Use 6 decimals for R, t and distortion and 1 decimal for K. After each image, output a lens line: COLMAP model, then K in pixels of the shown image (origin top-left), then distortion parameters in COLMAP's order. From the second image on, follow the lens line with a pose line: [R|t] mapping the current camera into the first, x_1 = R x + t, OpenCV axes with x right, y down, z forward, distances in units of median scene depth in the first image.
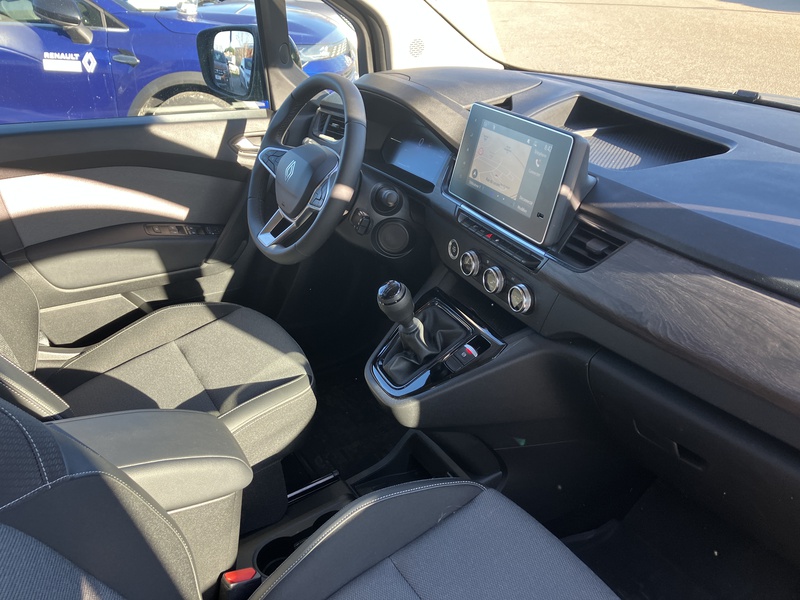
lens RADIAL K [[683.4, 0, 400.0], [0, 683.4, 300.0], [0, 0, 1]] dist [0.081881, -0.146196]
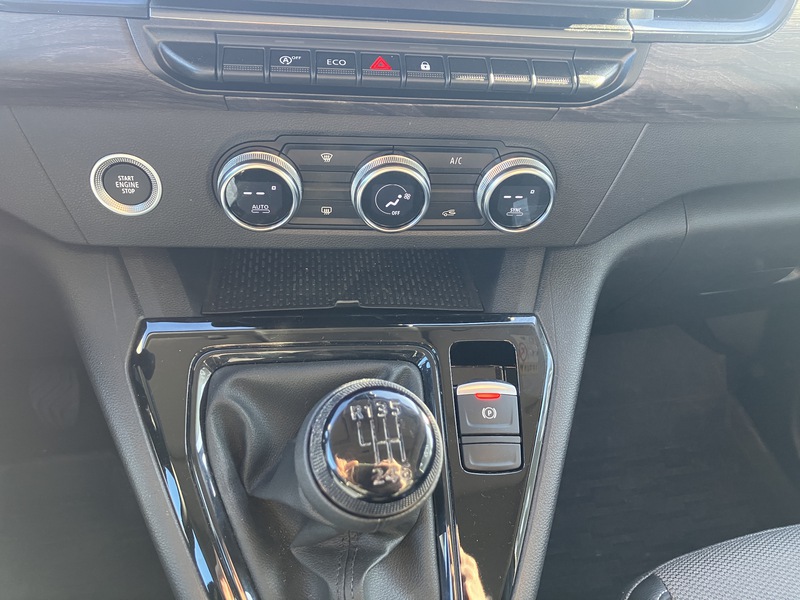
lens RADIAL K [[683.4, 0, 400.0], [0, 683.4, 300.0], [0, 0, 1]] dist [0.081881, -0.146196]
pose [[0.367550, -0.574800, 0.731103, -0.155353], [0.363945, 0.812333, 0.455696, -0.155187], [-0.855834, 0.098590, 0.507768, 0.915089]]
